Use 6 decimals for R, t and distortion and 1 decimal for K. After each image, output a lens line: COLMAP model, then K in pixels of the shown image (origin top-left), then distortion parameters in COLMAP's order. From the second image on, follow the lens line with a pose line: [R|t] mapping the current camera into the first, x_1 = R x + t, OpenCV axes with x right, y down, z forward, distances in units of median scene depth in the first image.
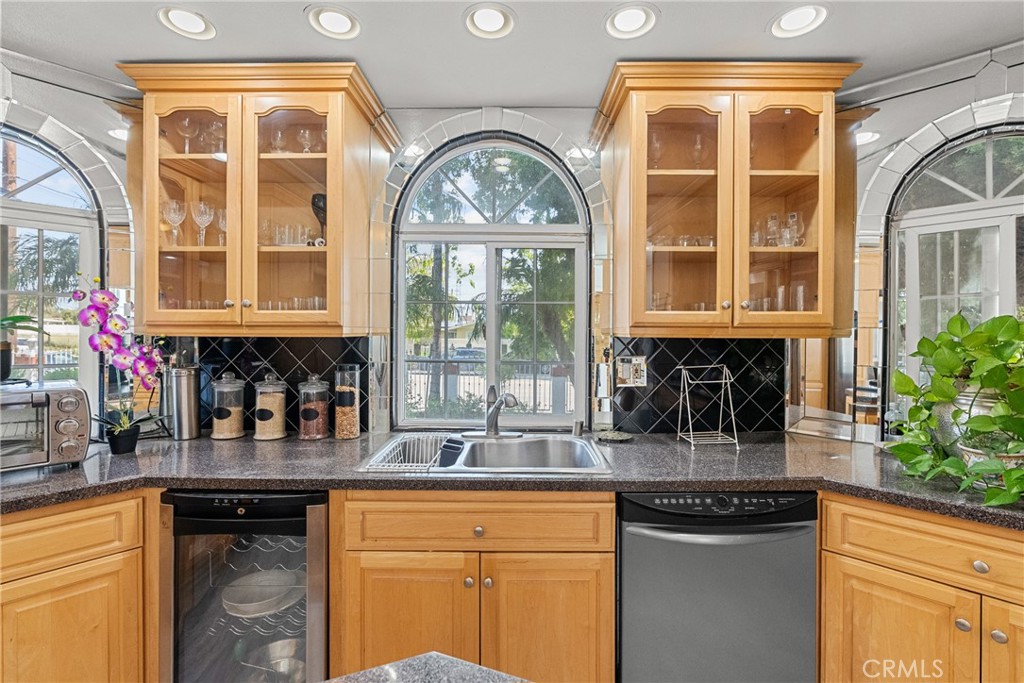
lens RADIAL K [[470.1, 0, 513.5], [0, 470.1, 335.4], [0, 0, 1]] dist [-0.000024, 0.000138]
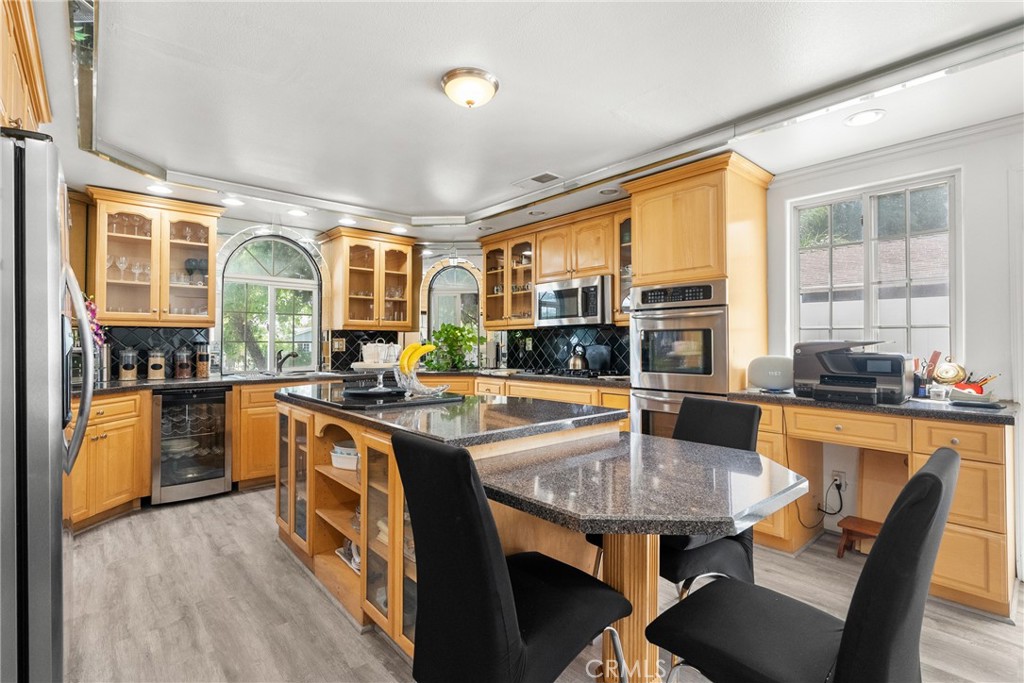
lens RADIAL K [[478.6, 0, 515.2], [0, 478.6, 334.7], [0, 0, 1]] dist [-0.001256, -0.000037]
pose [[0.742646, 0.007668, 0.669640, -0.818135], [0.007702, 0.999771, -0.019990, 0.092913], [-0.669640, 0.020003, 0.742417, -1.610680]]
